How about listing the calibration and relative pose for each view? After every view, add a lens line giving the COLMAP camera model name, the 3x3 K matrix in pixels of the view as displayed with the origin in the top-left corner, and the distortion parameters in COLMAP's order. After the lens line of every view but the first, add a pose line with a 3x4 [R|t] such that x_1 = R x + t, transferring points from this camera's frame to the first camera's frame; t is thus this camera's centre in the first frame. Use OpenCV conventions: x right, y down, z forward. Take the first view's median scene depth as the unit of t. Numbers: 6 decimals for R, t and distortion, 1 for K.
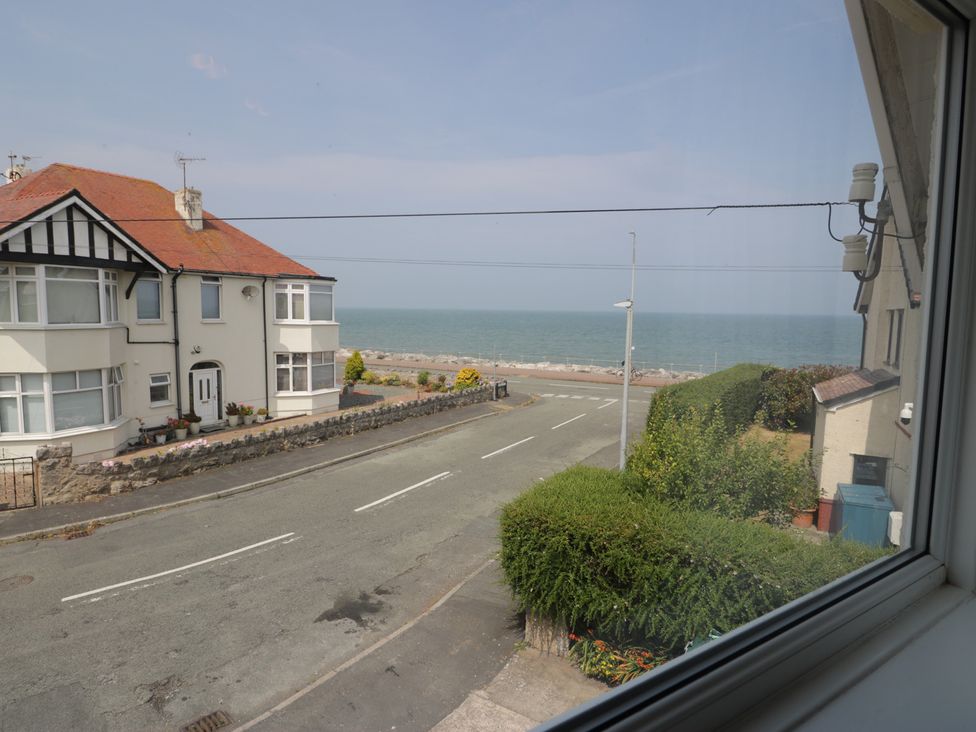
lens RADIAL K [[558.4, 0, 496.0], [0, 558.4, 364.6], [0, 0, 1]] dist [-0.008748, -0.002238]
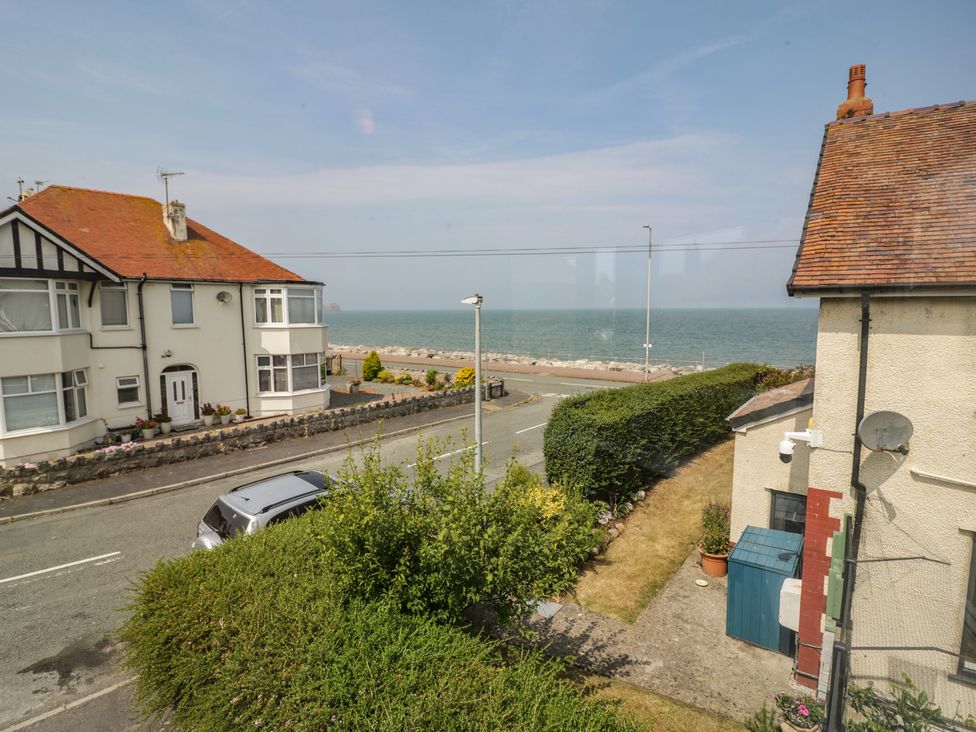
lens RADIAL K [[514.1, 0, 485.7], [0, 514.1, 362.1], [0, 0, 1]] dist [-0.000126, -0.013807]
pose [[0.986363, -0.004596, -0.164520, 0.208668], [0.005114, 0.999983, 0.002726, -0.009544], [0.164504, -0.003530, 0.986370, 0.134354]]
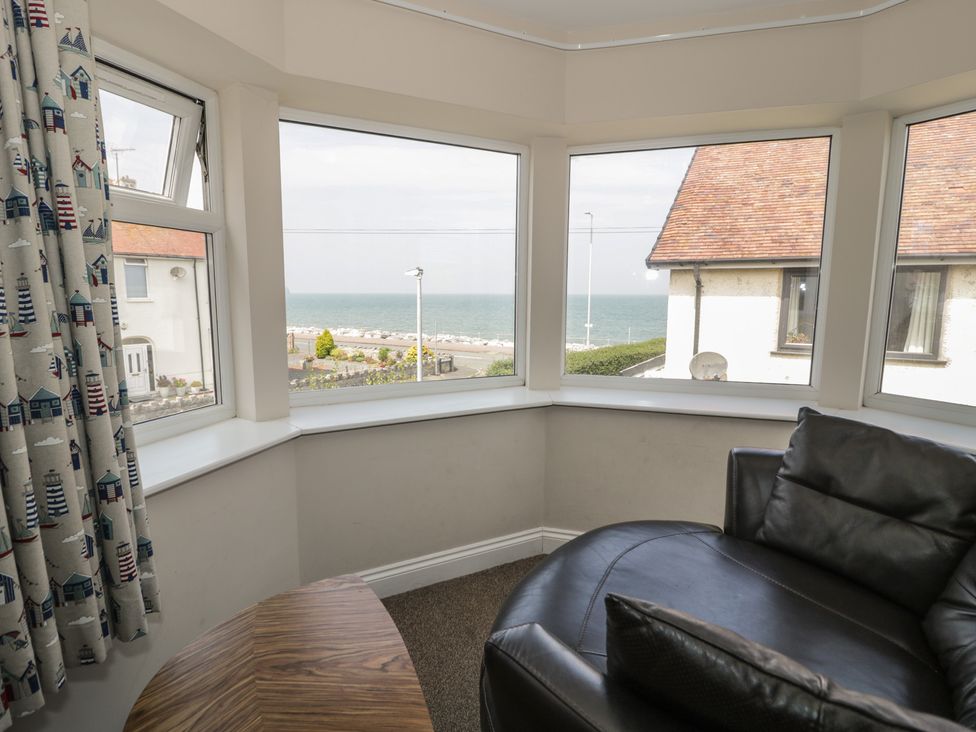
lens RADIAL K [[514.1, 0, 487.1], [0, 514.1, 362.9], [0, 0, 1]] dist [-0.000126, -0.013807]
pose [[0.997126, -0.000401, -0.075756, 0.236969], [0.003066, 0.999380, 0.035074, 0.011220], [0.075694, -0.035205, 0.996509, 0.054287]]
